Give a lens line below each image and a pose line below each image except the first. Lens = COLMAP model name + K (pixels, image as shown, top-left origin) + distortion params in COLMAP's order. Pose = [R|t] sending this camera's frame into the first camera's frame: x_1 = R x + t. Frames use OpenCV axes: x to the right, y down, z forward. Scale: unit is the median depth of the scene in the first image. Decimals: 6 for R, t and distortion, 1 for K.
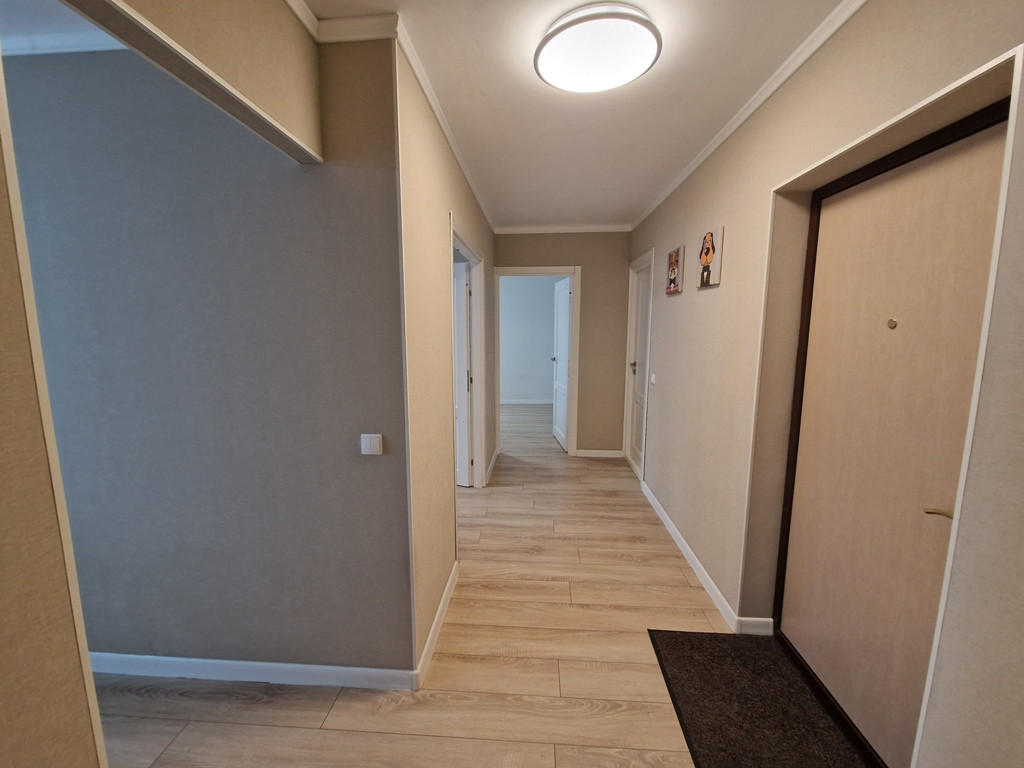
lens RADIAL K [[417.5, 0, 513.5], [0, 417.5, 389.7], [0, 0, 1]] dist [0.008935, -0.007018]
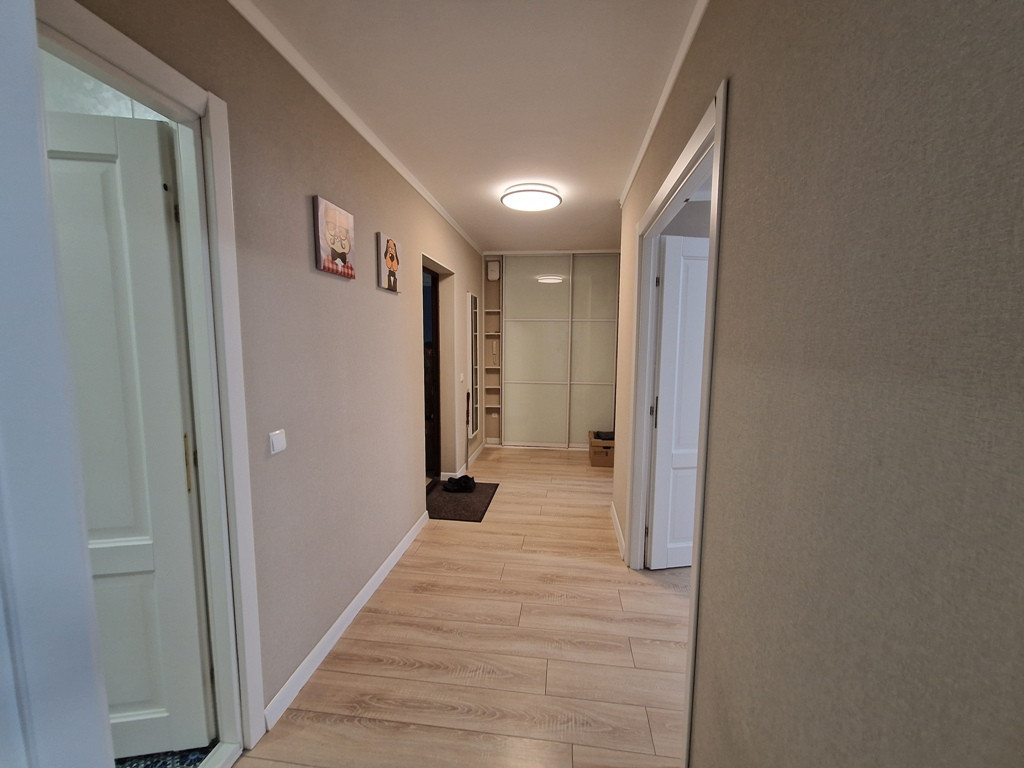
lens RADIAL K [[417.5, 0, 507.7], [0, 417.5, 378.2], [0, 0, 1]] dist [0.008935, -0.007018]
pose [[-0.996646, -0.011802, 0.080984, 0.075799], [0.008280, 0.969931, 0.243239, -0.257099], [-0.081419, 0.243094, -0.966580, 1.829164]]
